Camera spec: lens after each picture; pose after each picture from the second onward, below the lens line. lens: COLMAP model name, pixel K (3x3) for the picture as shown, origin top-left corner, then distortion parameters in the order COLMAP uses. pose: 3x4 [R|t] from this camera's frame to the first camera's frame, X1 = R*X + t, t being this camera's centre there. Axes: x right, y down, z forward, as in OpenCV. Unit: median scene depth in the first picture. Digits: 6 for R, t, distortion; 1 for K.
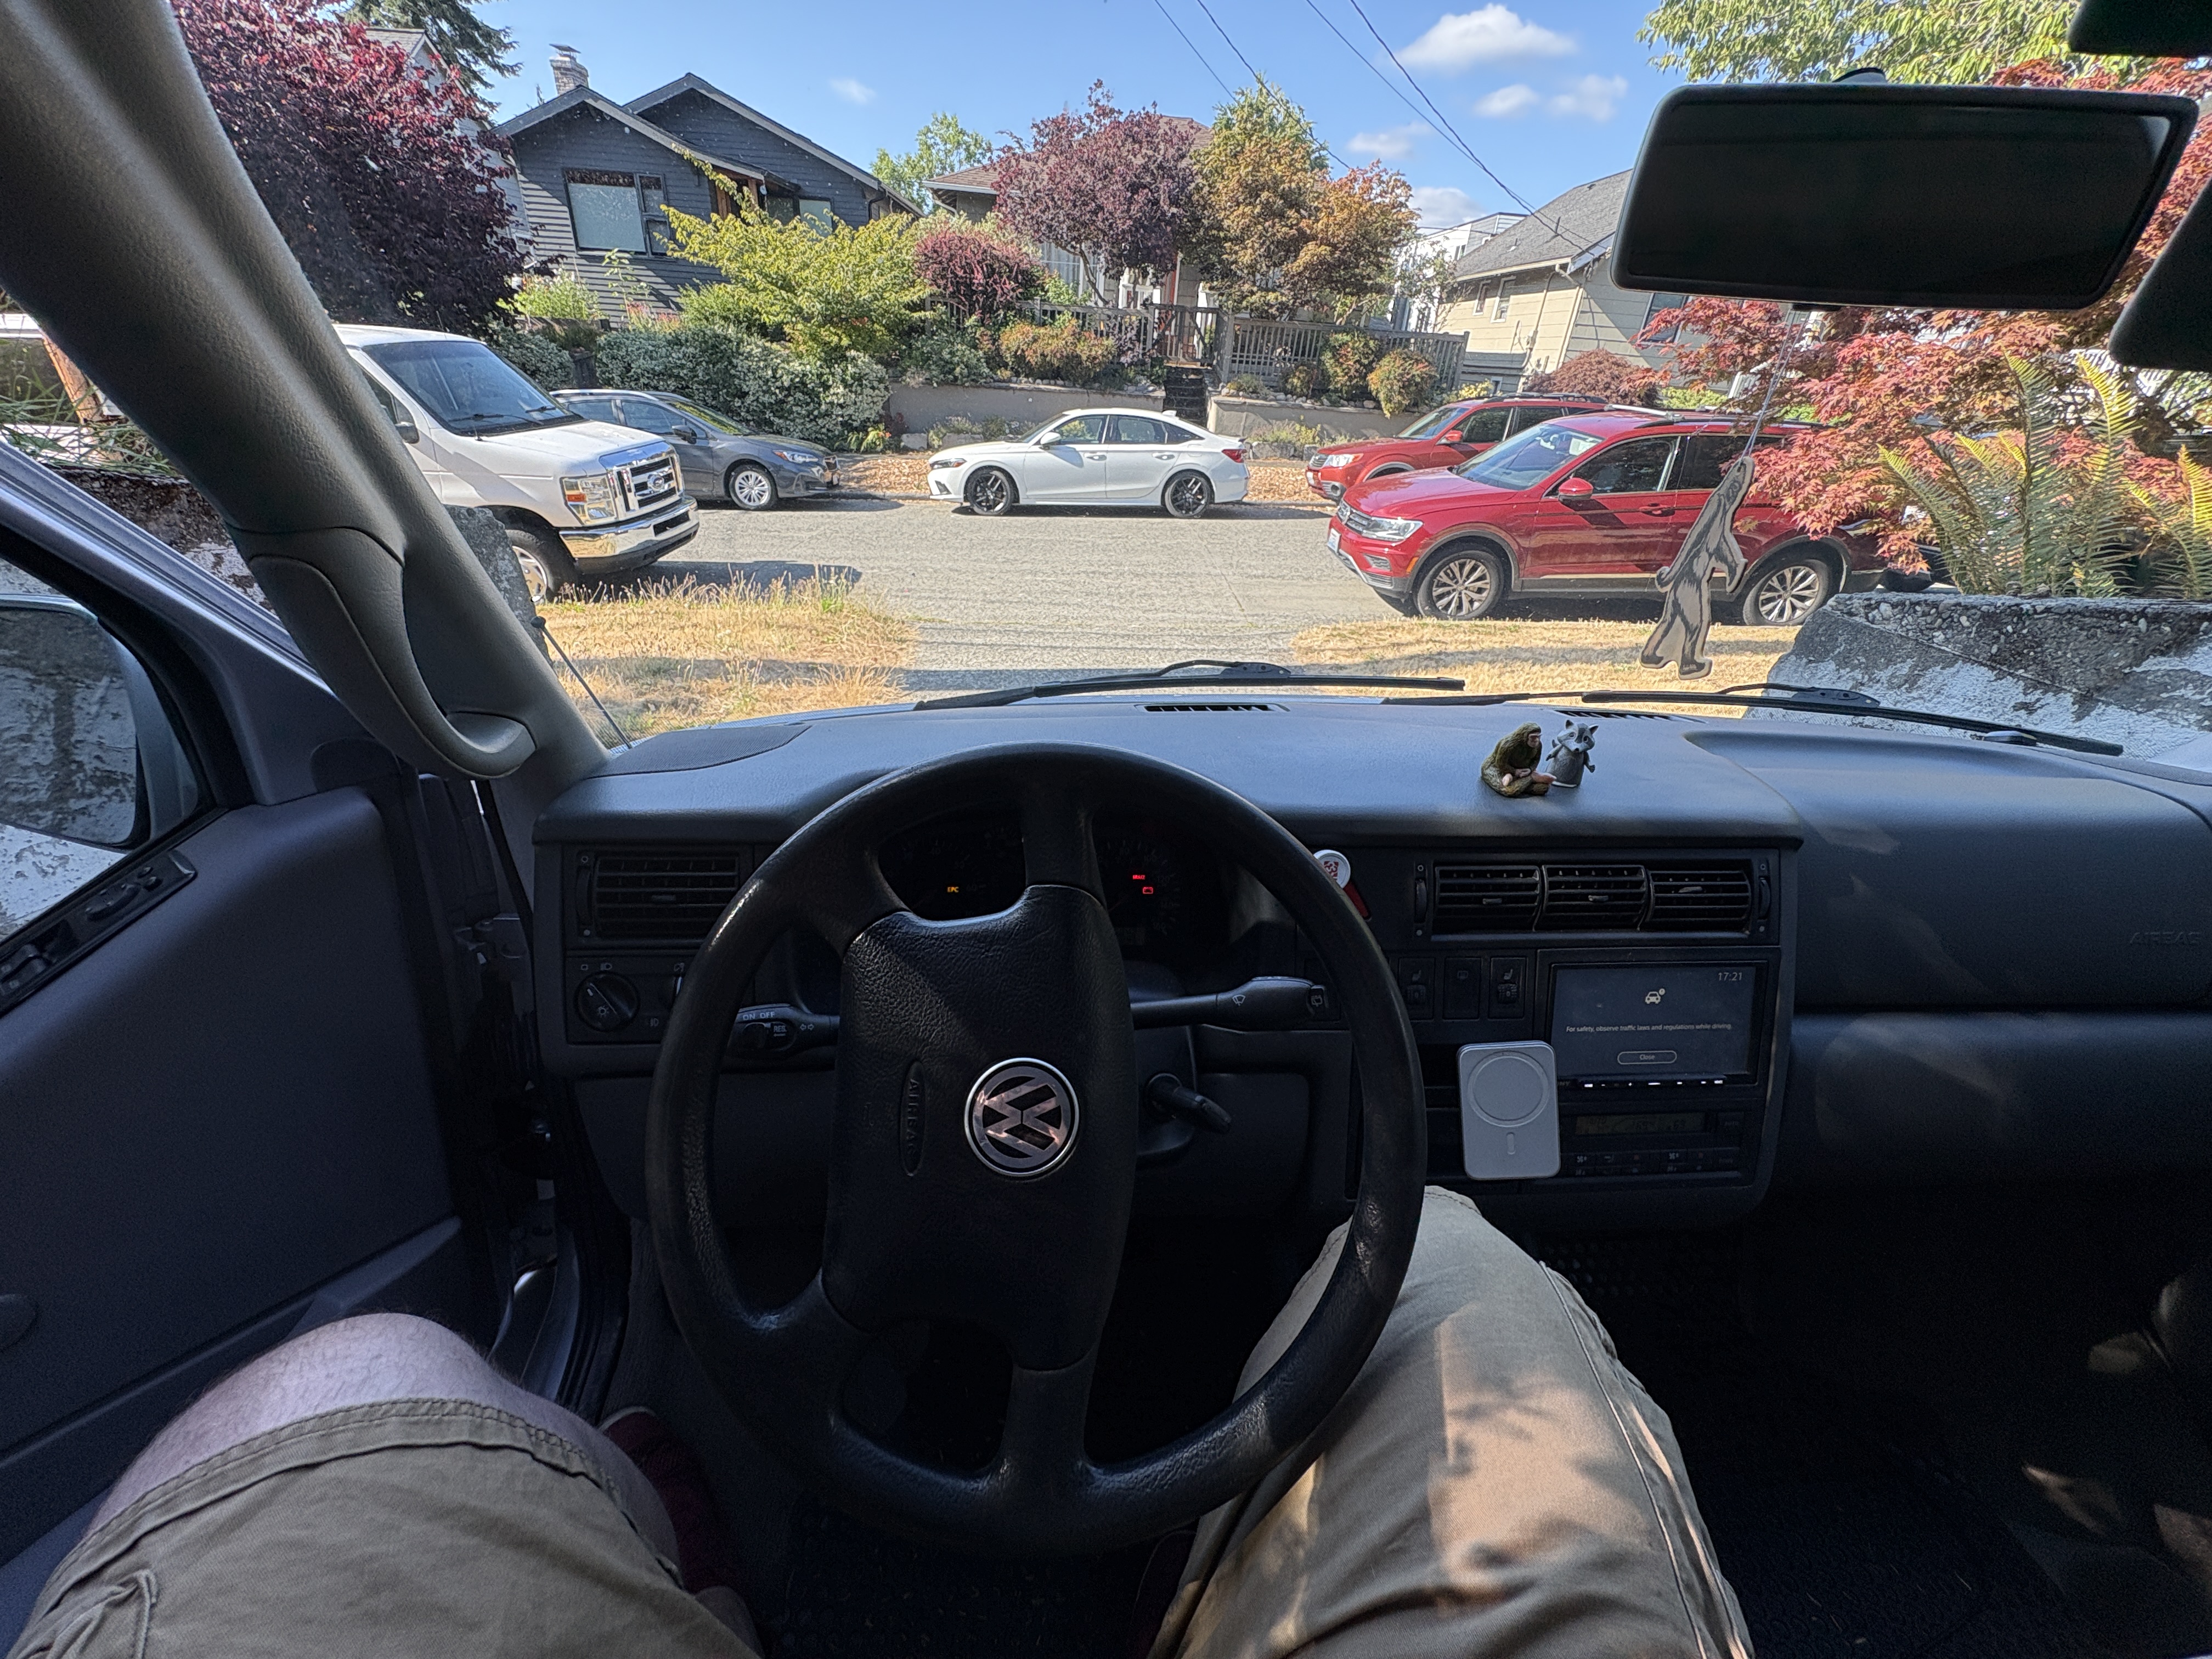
lens RADIAL K [[881.9, 0, 1104.7], [0, 881.9, 823.8], [0, 0, 1]] dist [0.002384, 0.000233]
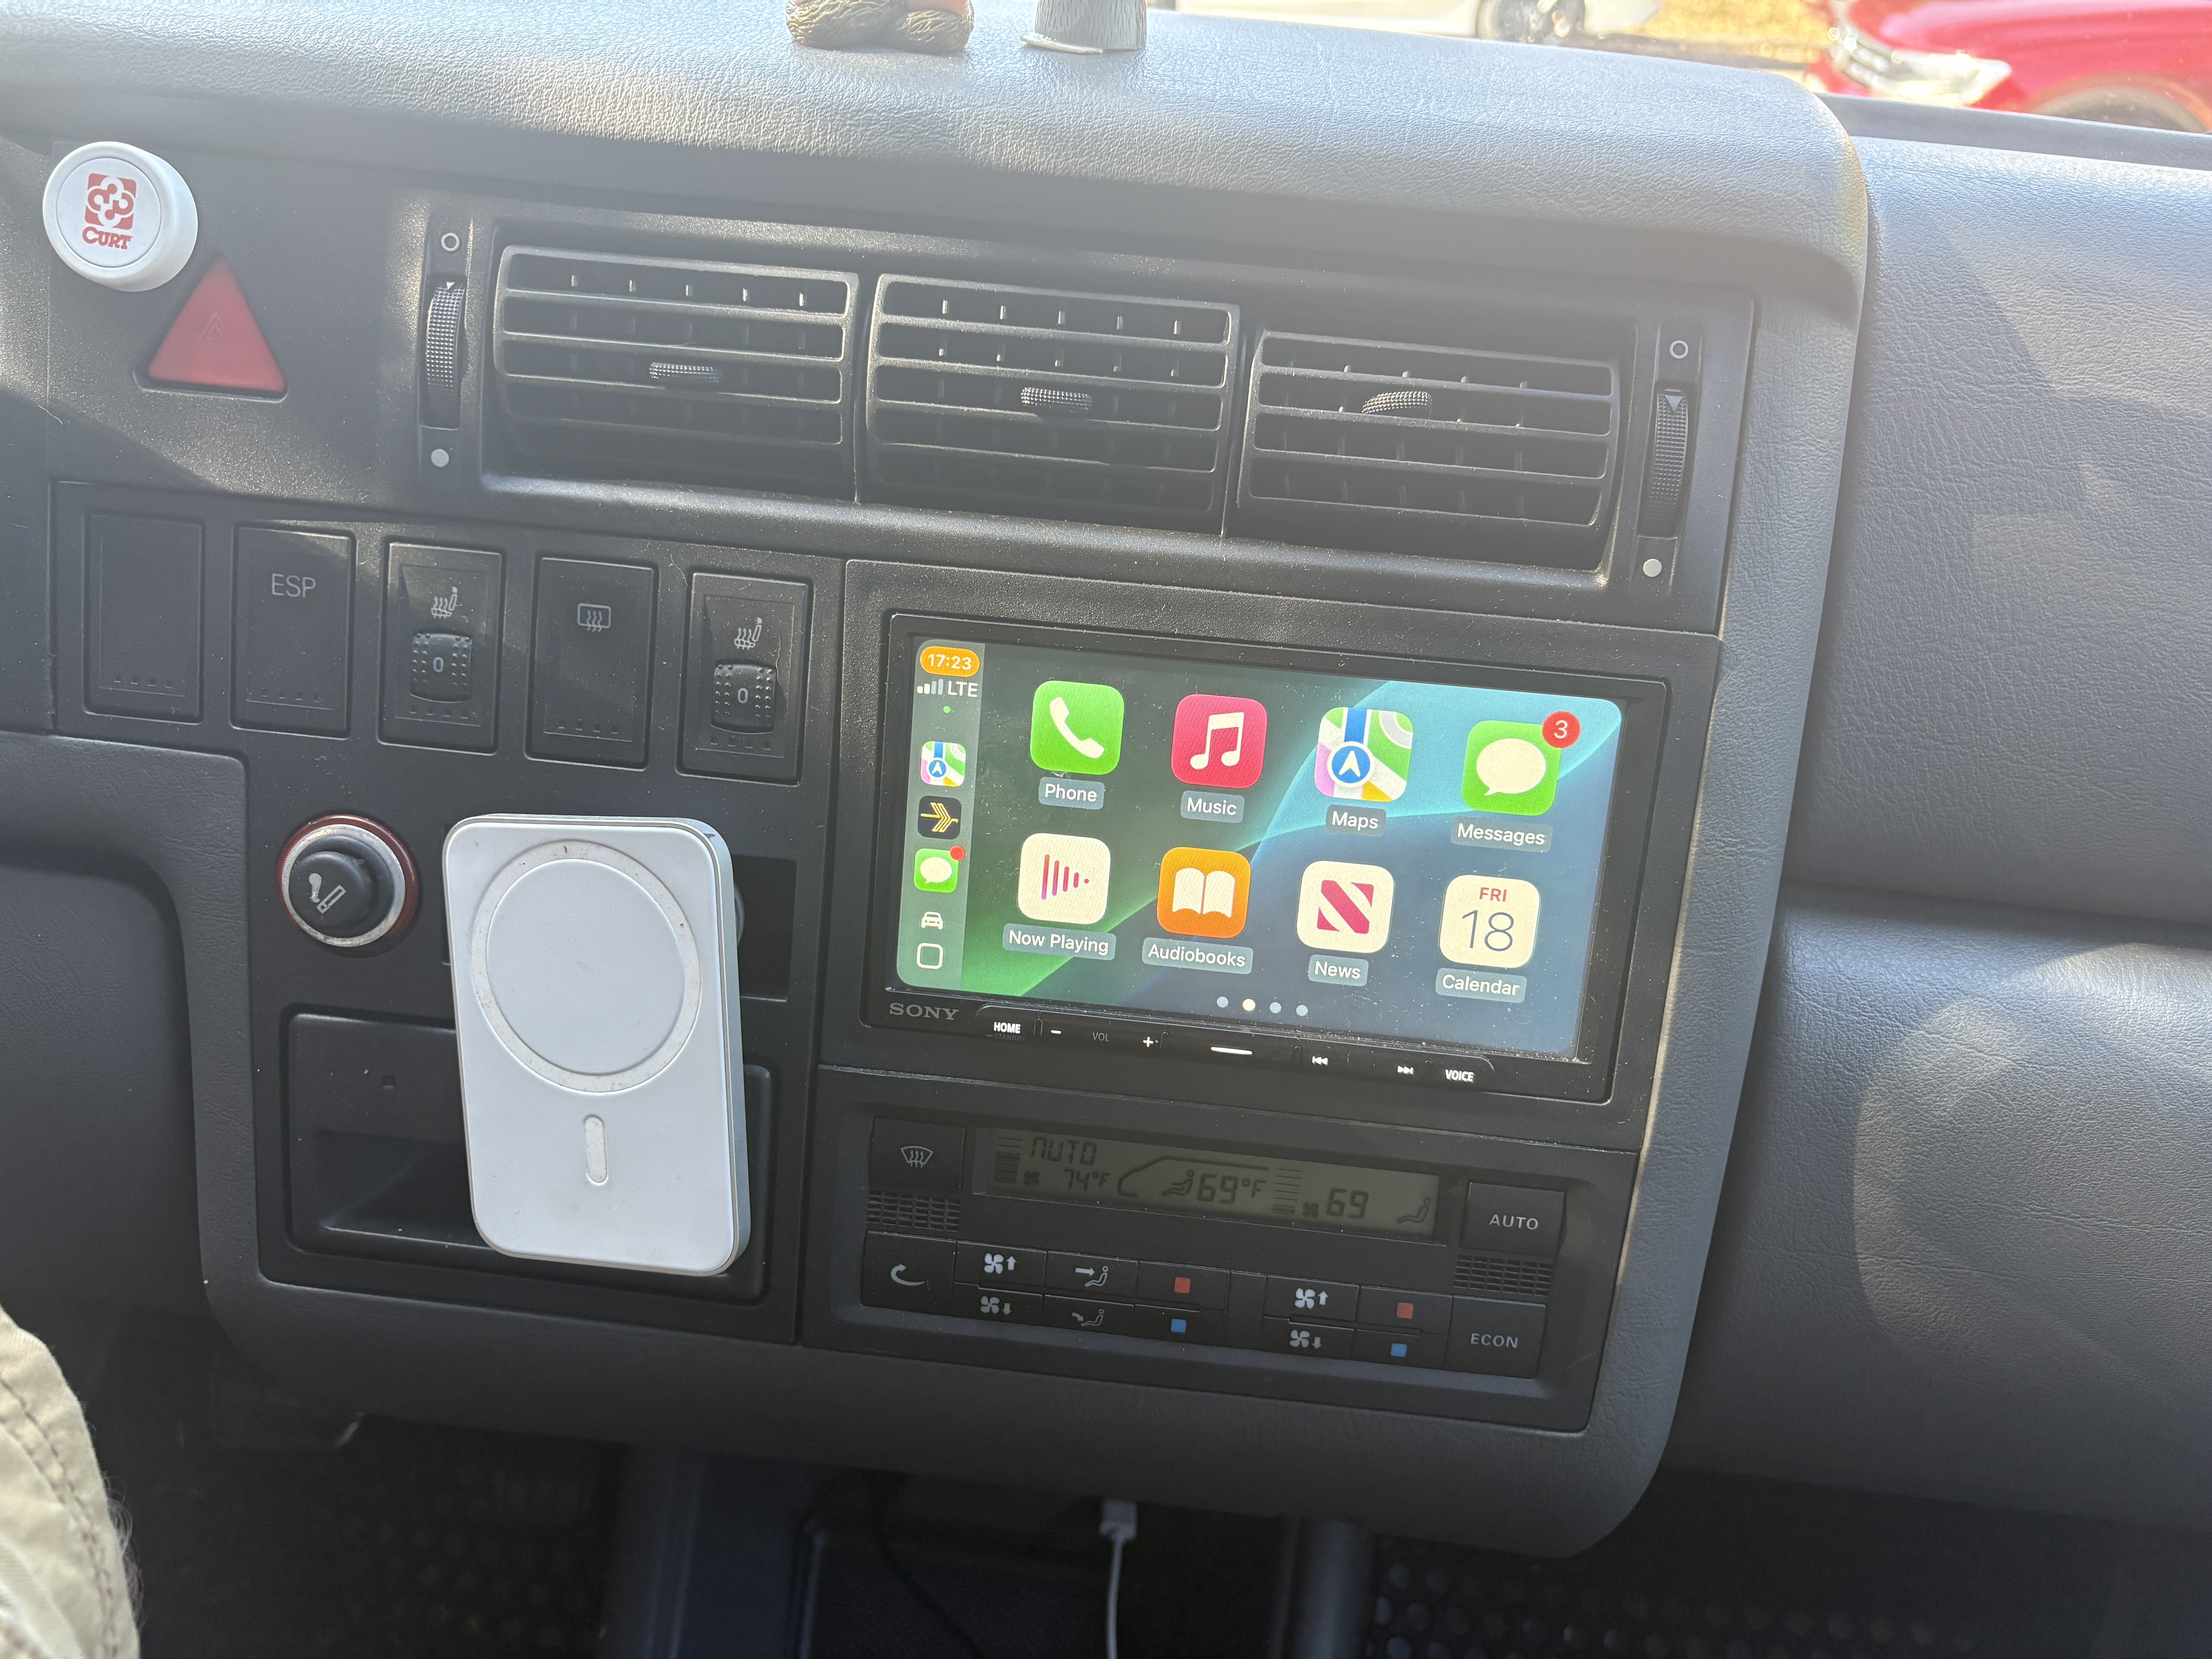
lens RADIAL K [[1705.2, 0, 1105.0], [0, 1705.2, 832.6], [0, 0, 1]] dist [0.004437, -0.009869]
pose [[0.985280, 0.102920, -0.136494, 0.663305], [-0.091804, 0.992109, 0.085387, 0.176563], [0.144205, -0.071600, 0.986954, 0.425076]]
